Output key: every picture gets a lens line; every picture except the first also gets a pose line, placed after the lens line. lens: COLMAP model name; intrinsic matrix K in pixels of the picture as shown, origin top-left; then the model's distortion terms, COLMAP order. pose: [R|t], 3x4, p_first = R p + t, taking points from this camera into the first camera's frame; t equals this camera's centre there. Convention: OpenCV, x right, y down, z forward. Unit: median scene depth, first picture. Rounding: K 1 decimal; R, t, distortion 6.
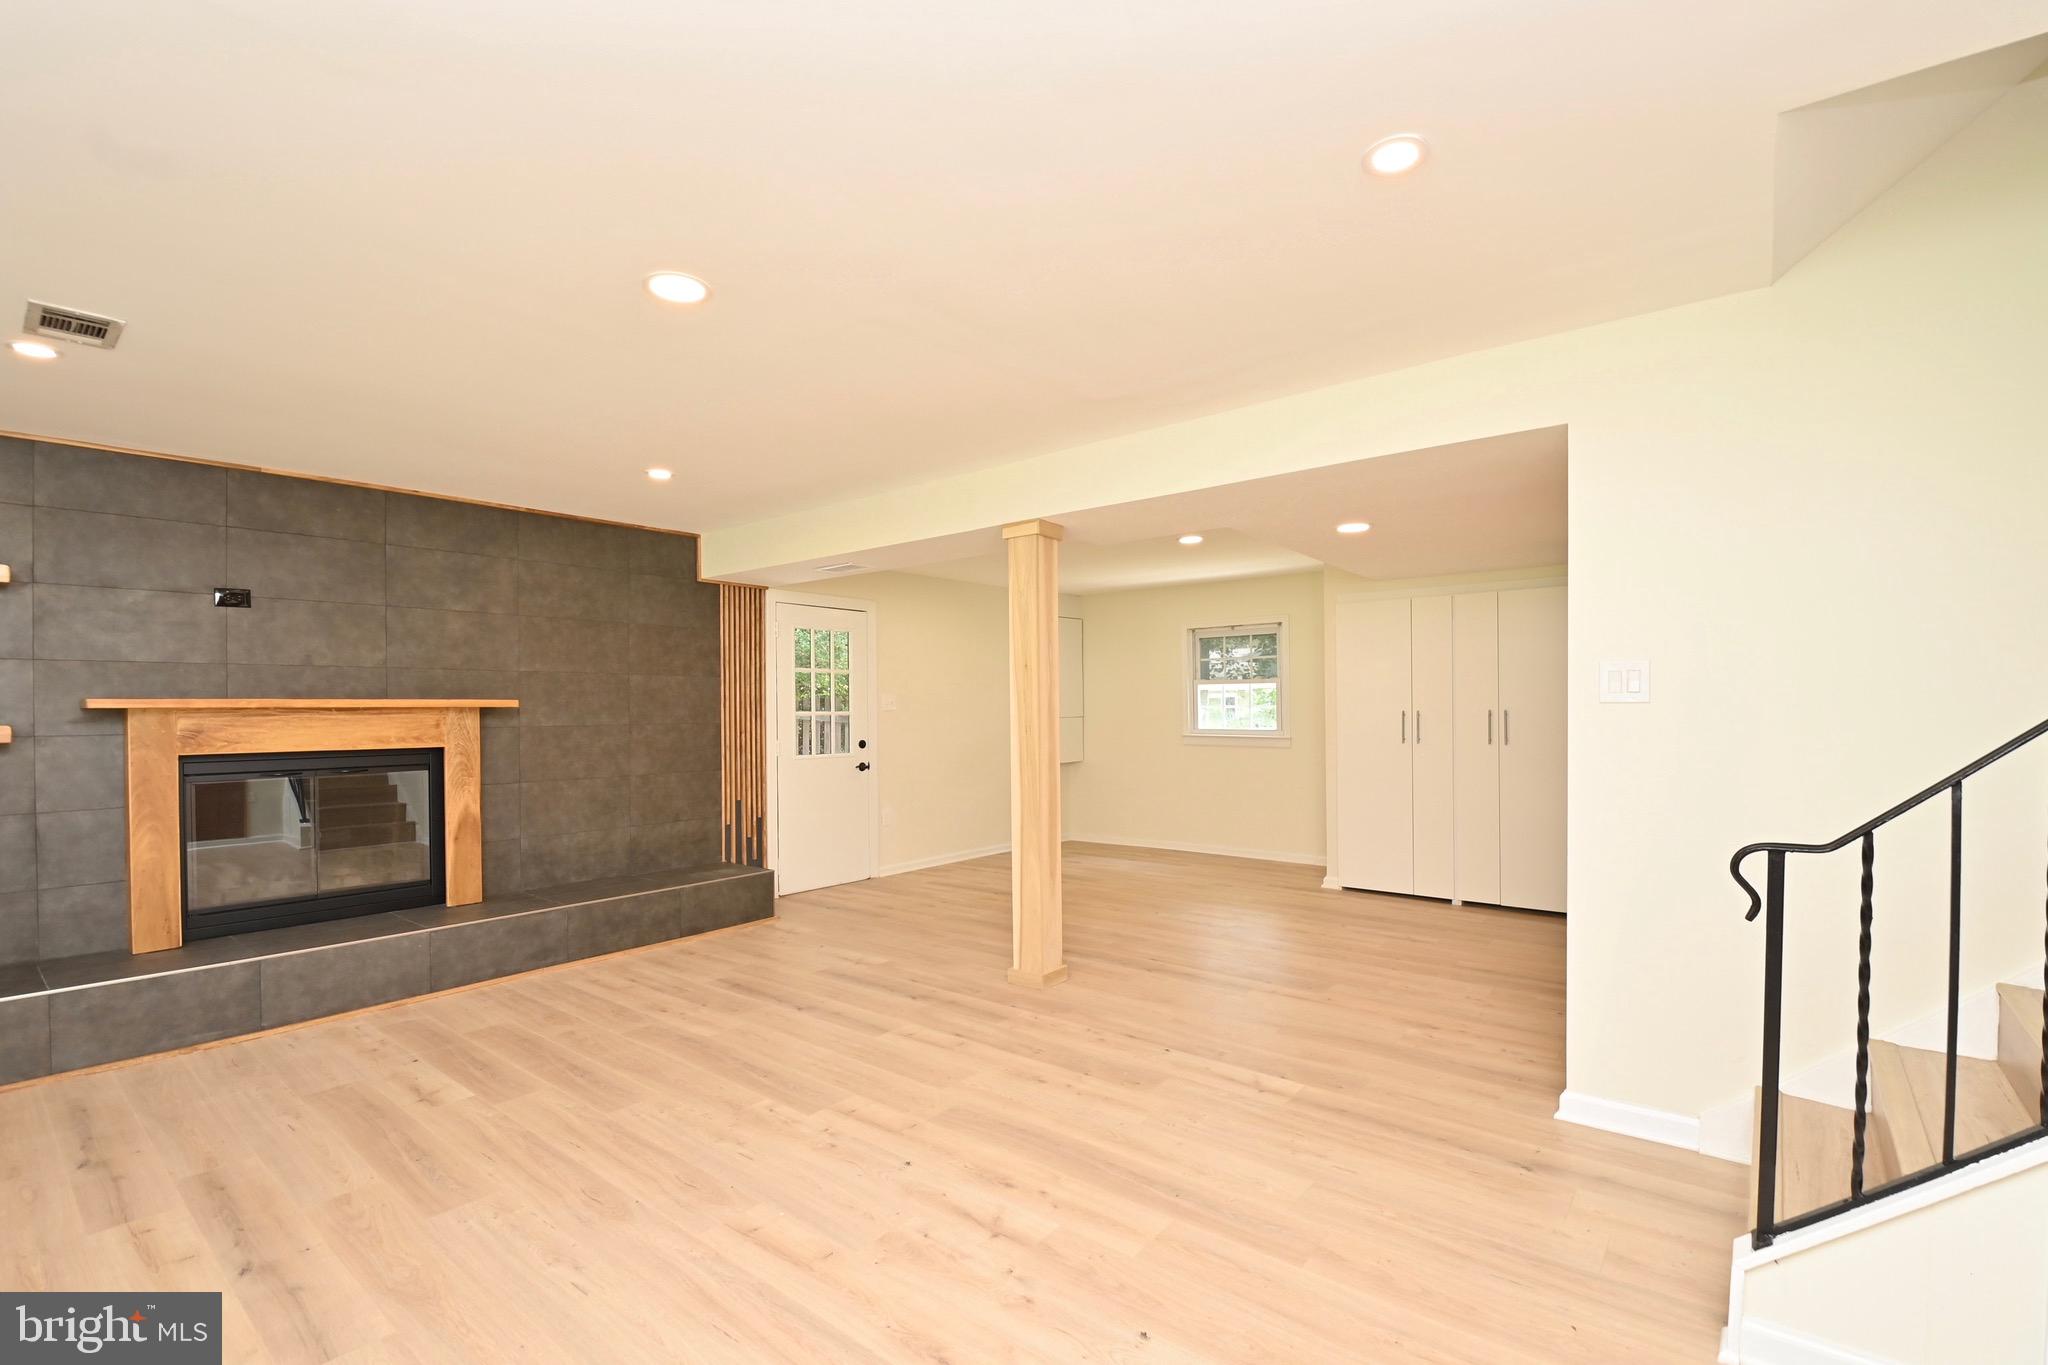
lens RADIAL K [[900.1, 0, 1024.8], [0, 900.1, 695.2], [0, 0, 1]] dist [0.011679, -0.017874]
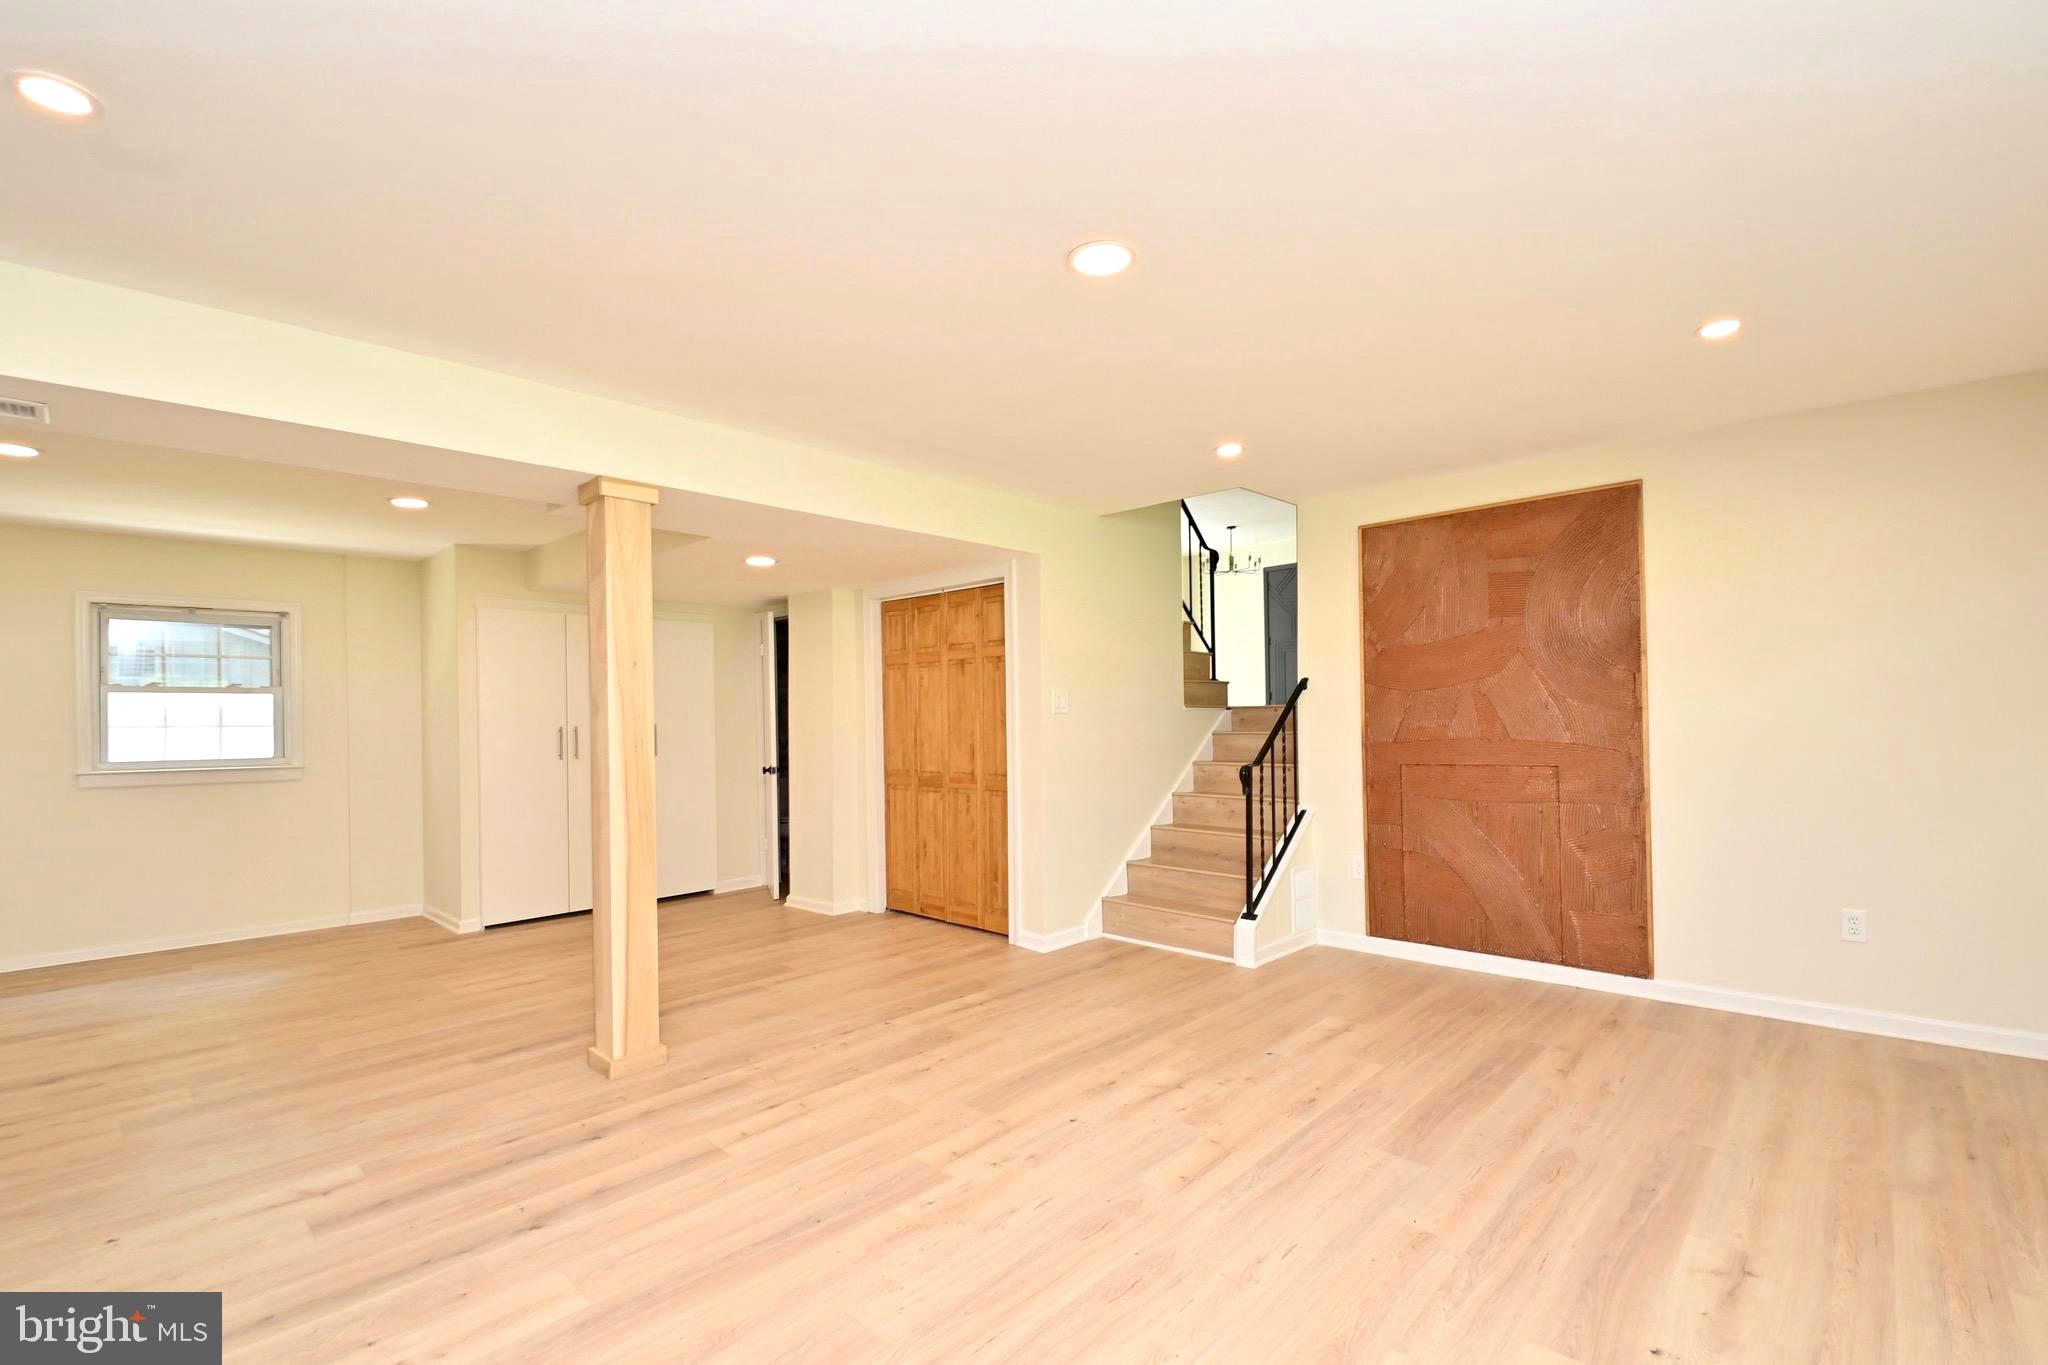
lens RADIAL K [[900.1, 0, 1053.6], [0, 900.1, 722.8], [0, 0, 1]] dist [0.011679, -0.017874]
pose [[0.059025, 0.000498, 0.998256, -0.881164], [-0.002540, 0.999997, -0.000349, 0.018815], [-0.998253, -0.002515, 0.059026, 0.677656]]
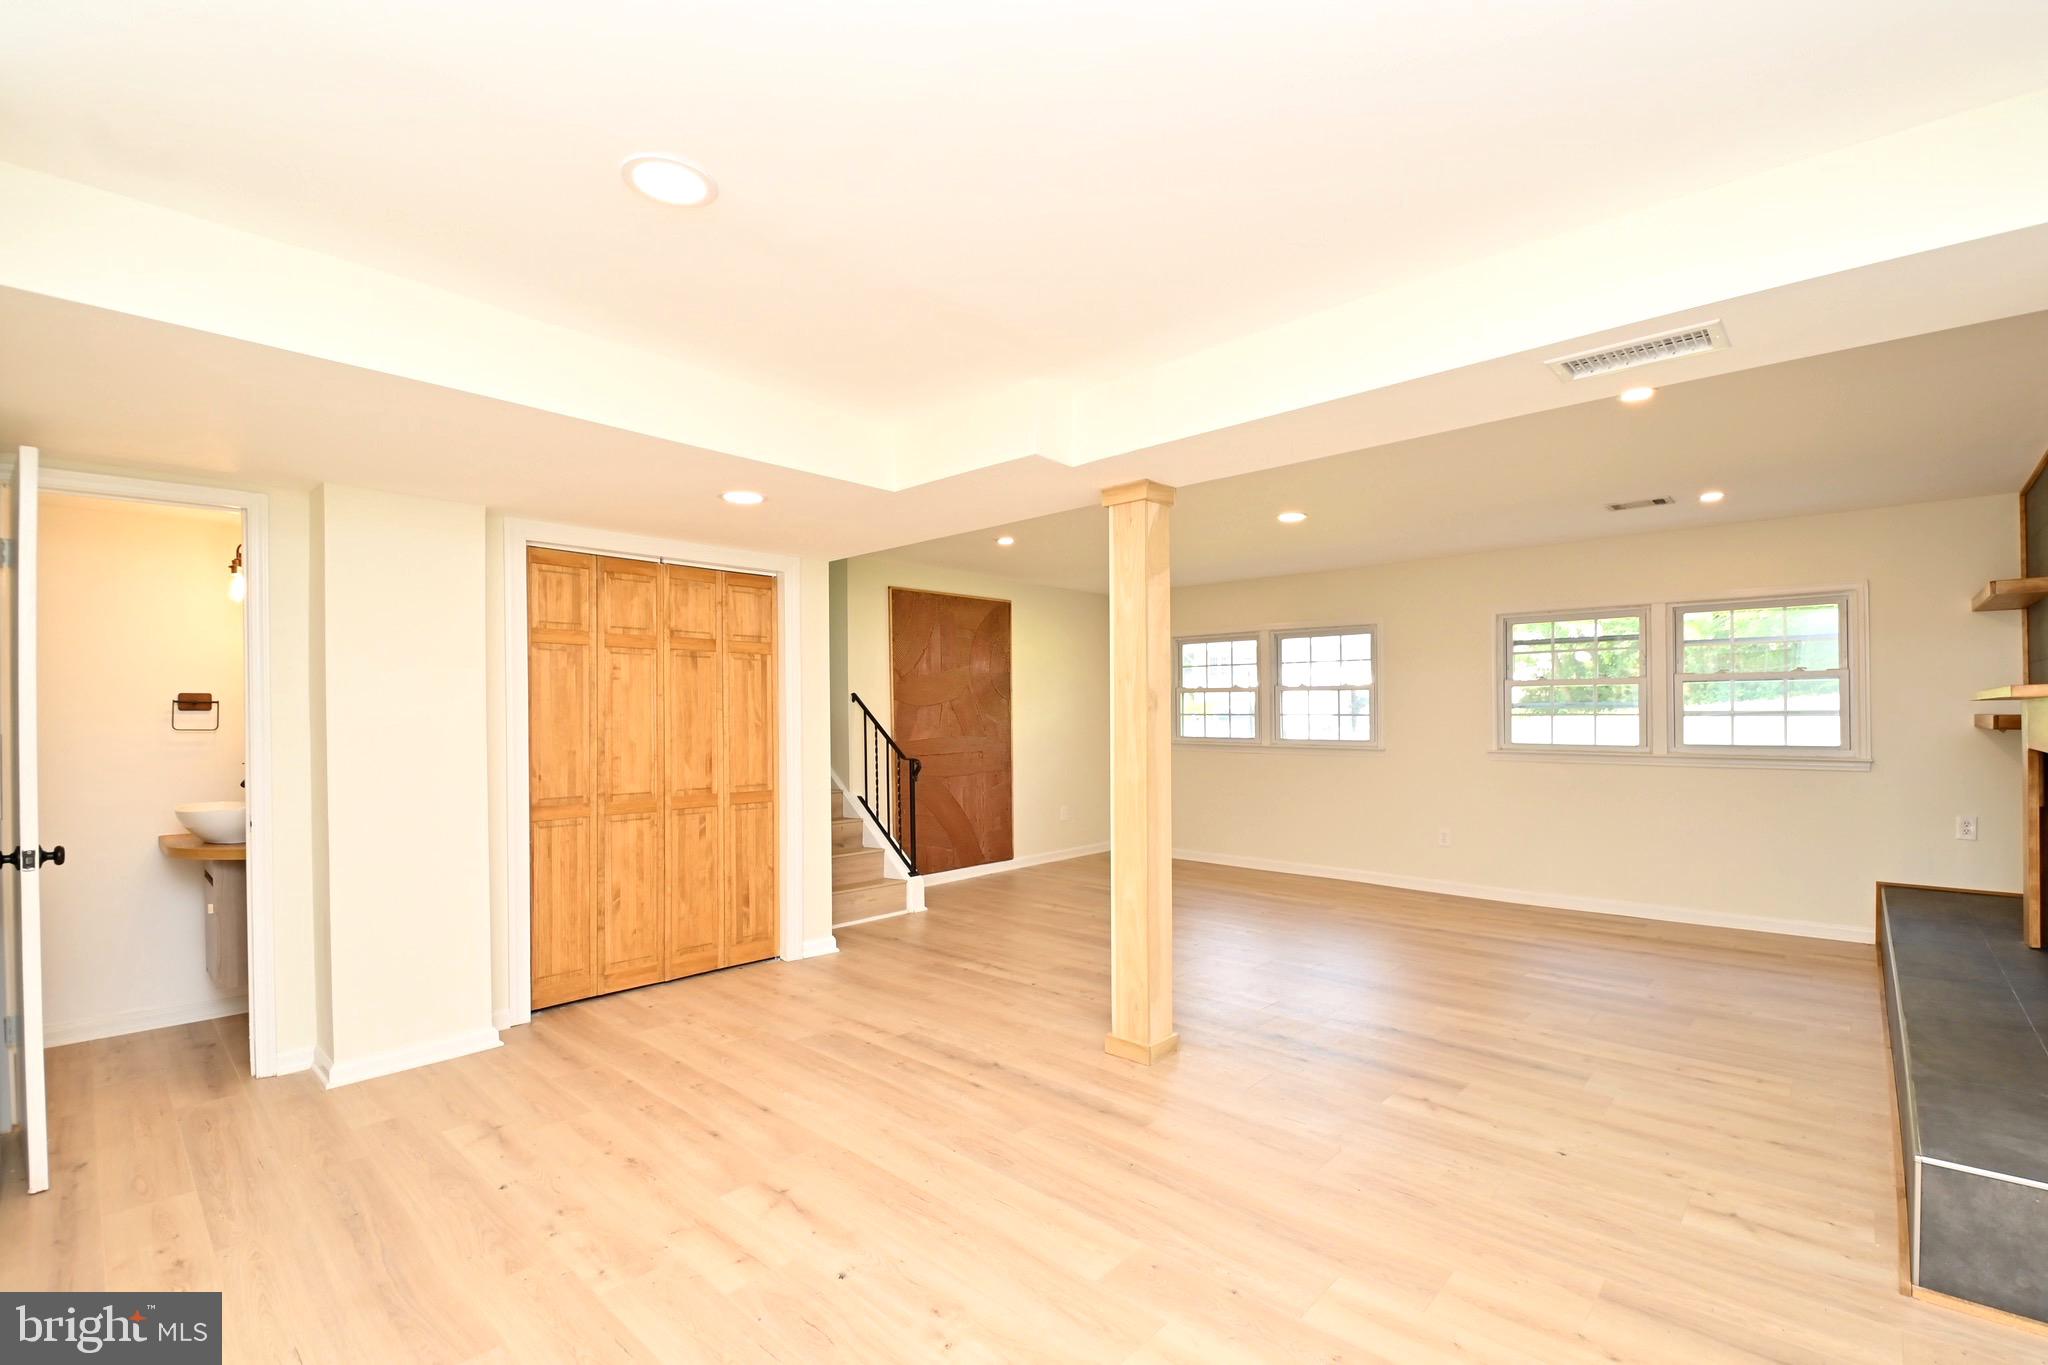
lens RADIAL K [[900.1, 0, 1045.7], [0, 900.1, 723.4], [0, 0, 1]] dist [0.011679, -0.017874]
pose [[-0.998554, 0.018412, 0.050506, 0.063580], [0.017837, 0.999771, -0.011827, 0.035833], [-0.050712, -0.010909, -0.998654, 2.125374]]
